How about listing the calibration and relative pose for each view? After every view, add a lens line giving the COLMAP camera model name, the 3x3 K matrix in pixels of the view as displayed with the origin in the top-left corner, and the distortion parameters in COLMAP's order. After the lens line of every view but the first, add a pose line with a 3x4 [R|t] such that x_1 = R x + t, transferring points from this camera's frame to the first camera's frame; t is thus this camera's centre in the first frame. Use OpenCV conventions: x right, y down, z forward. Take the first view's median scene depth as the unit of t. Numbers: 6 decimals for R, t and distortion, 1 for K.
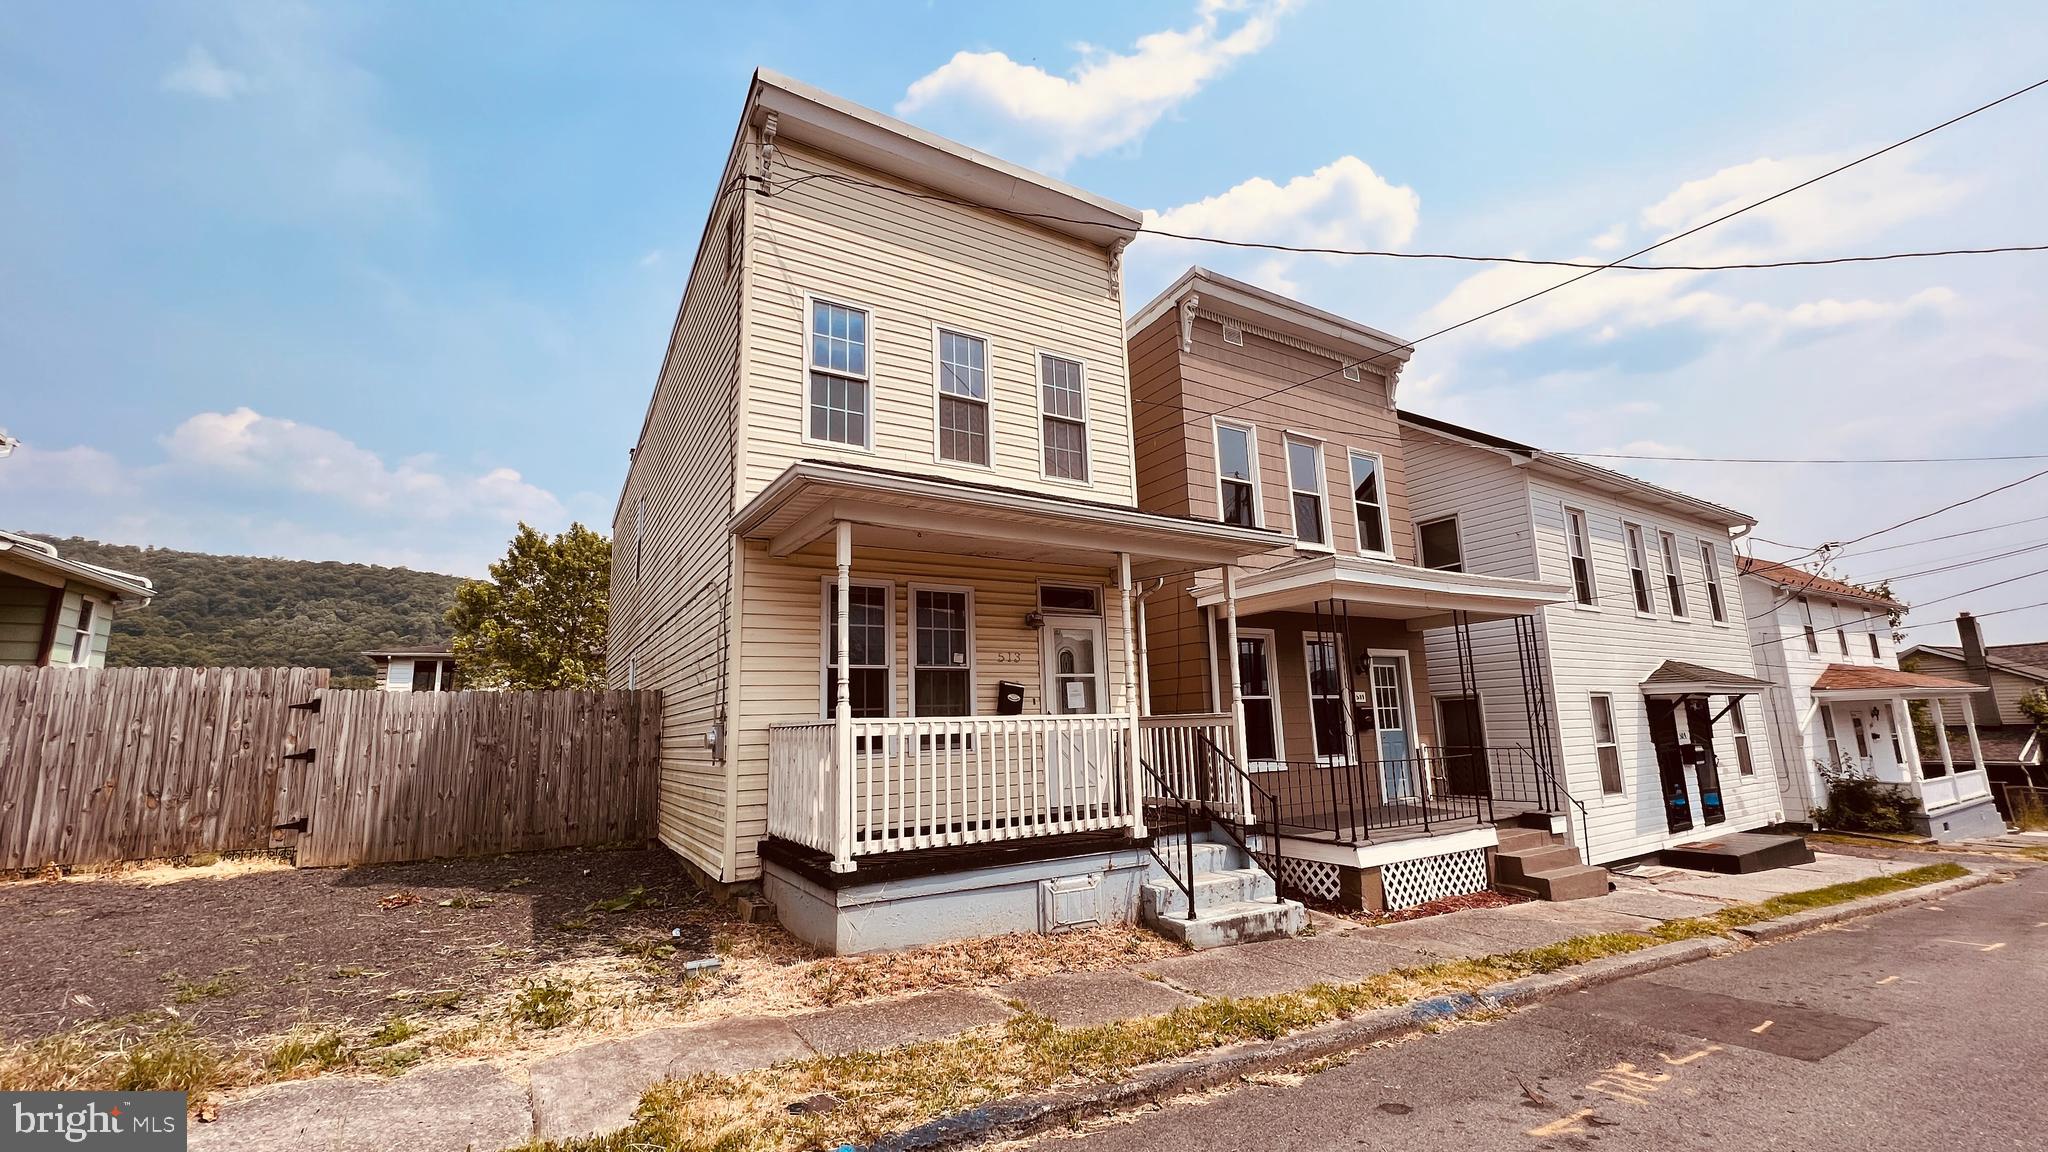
lens RADIAL K [[814.6, 0, 1026.7], [0, 814.6, 581.2], [0, 0, 1]] dist [-0.001771, 0.000108]
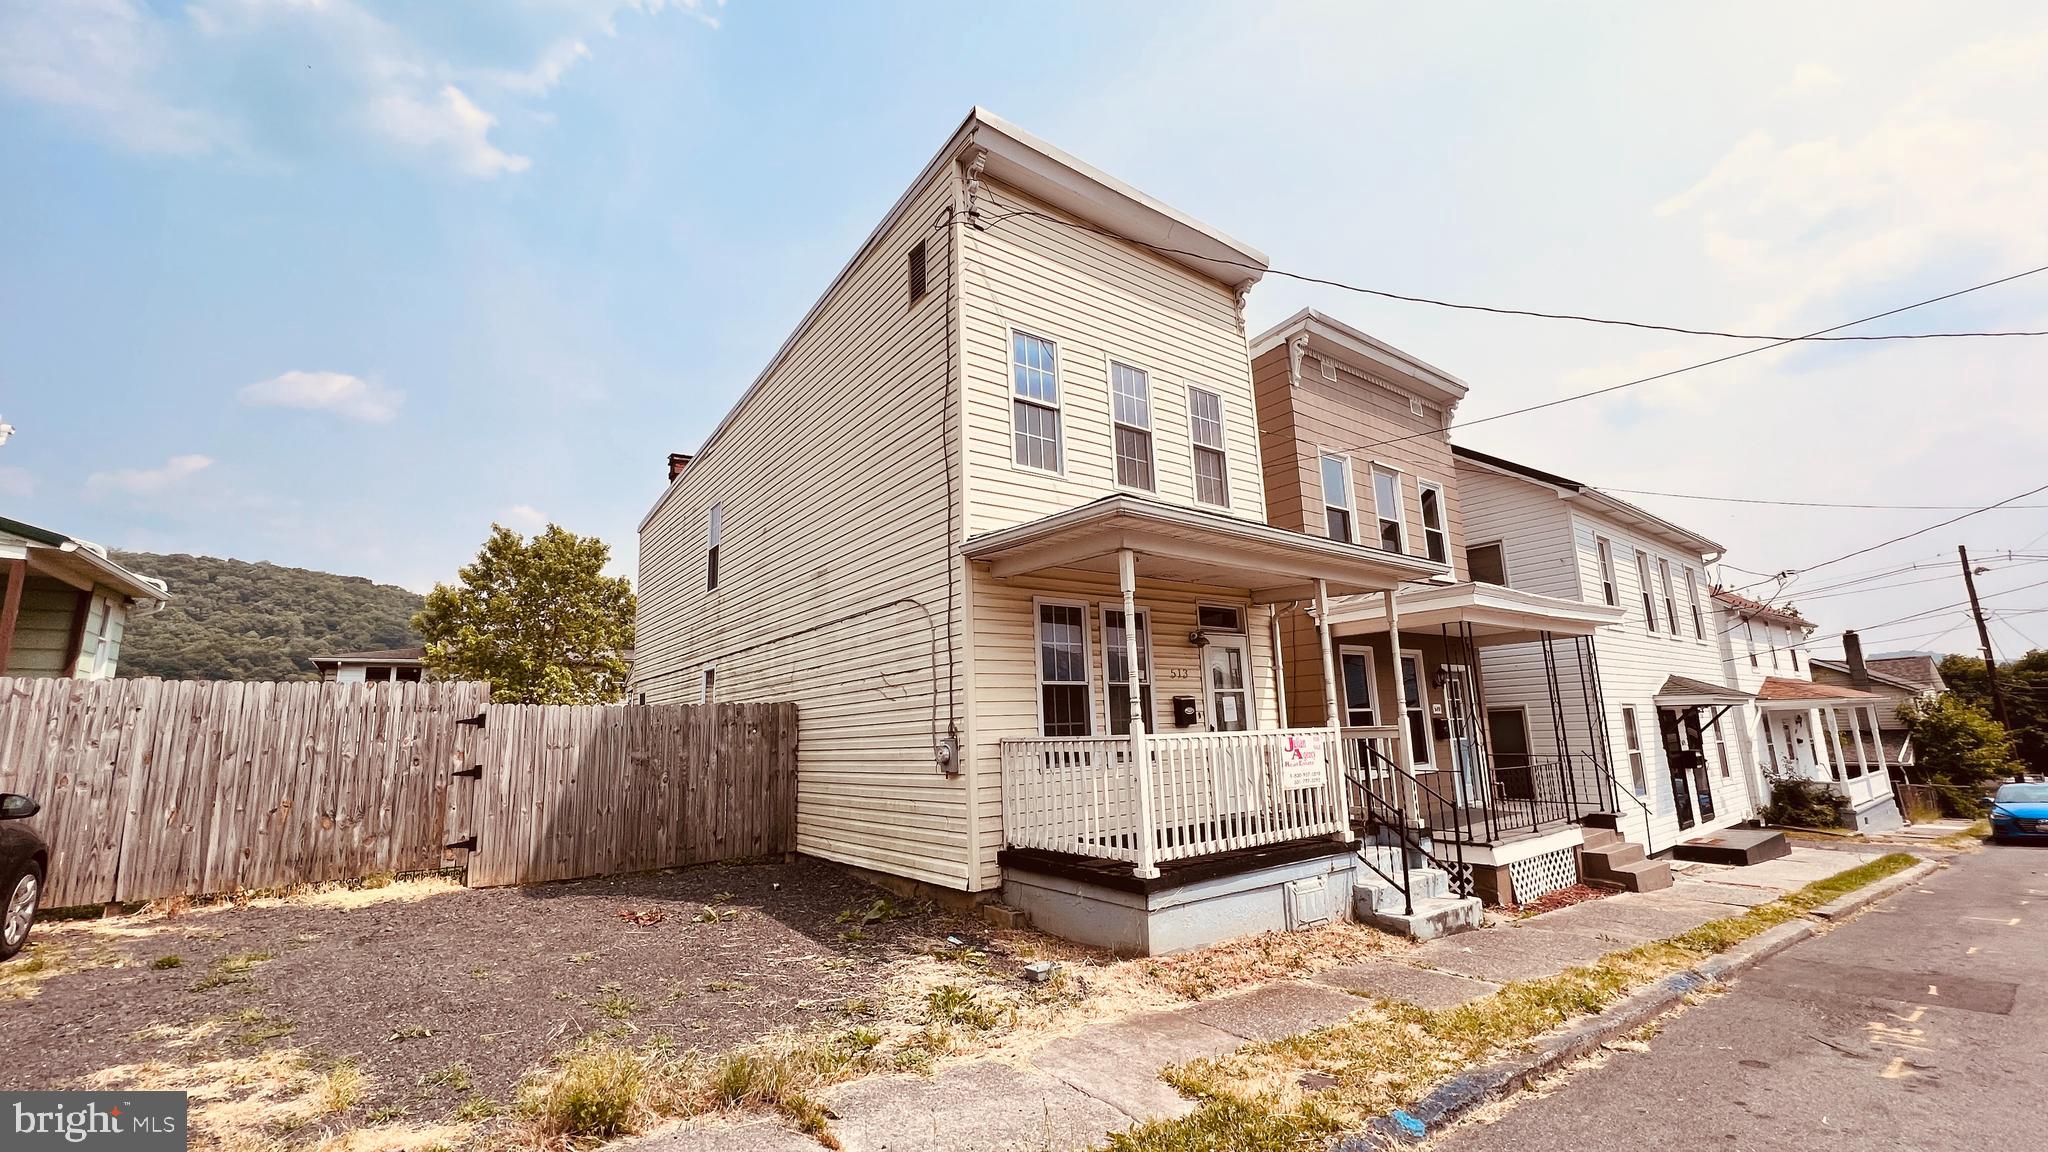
lens RADIAL K [[817.7, 0, 1024.8], [0, 817.7, 580.5], [0, 0, 1]] dist [-0.002703, 0.000481]
pose [[0.994959, 0.014689, 0.099199, -0.318163], [-0.013892, 0.999866, -0.008716, -0.014943], [-0.099314, 0.007294, 0.995029, -0.038034]]
